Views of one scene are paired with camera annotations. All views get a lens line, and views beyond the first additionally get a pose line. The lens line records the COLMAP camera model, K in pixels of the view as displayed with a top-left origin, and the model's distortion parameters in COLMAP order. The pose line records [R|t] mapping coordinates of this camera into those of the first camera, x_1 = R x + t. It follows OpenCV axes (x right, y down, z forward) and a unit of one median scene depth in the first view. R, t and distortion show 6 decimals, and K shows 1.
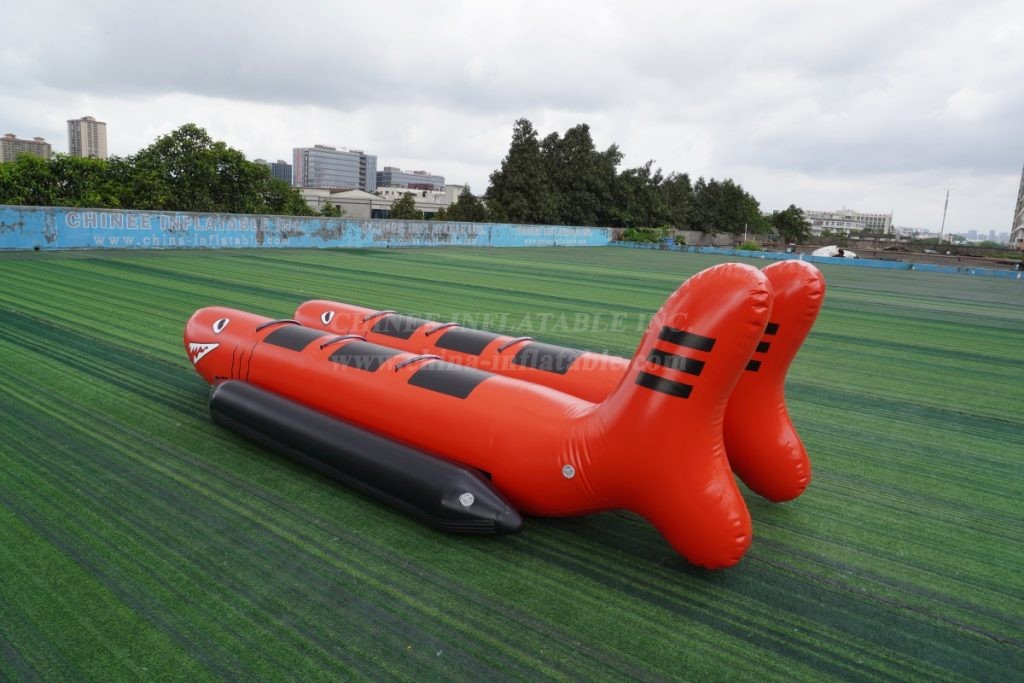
lens RADIAL K [[690.2, 0, 502.3], [0, 690.2, 340.7], [0, 0, 1]] dist [-0.031244, 0.019081]
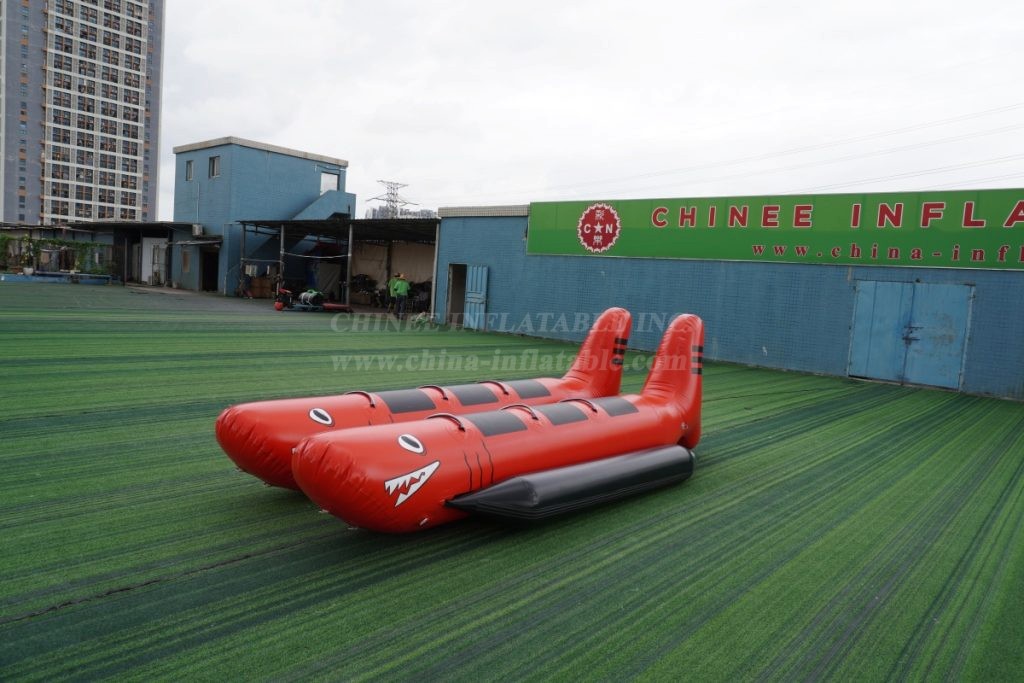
lens RADIAL K [[690.2, 0, 510.5], [0, 690.2, 342.1], [0, 0, 1]] dist [-0.031244, 0.019081]
pose [[0.064005, -0.124091, 0.990204, -1.433707], [0.112696, 0.986791, 0.116378, -0.265824], [-0.991566, 0.104143, 0.077144, 0.989012]]
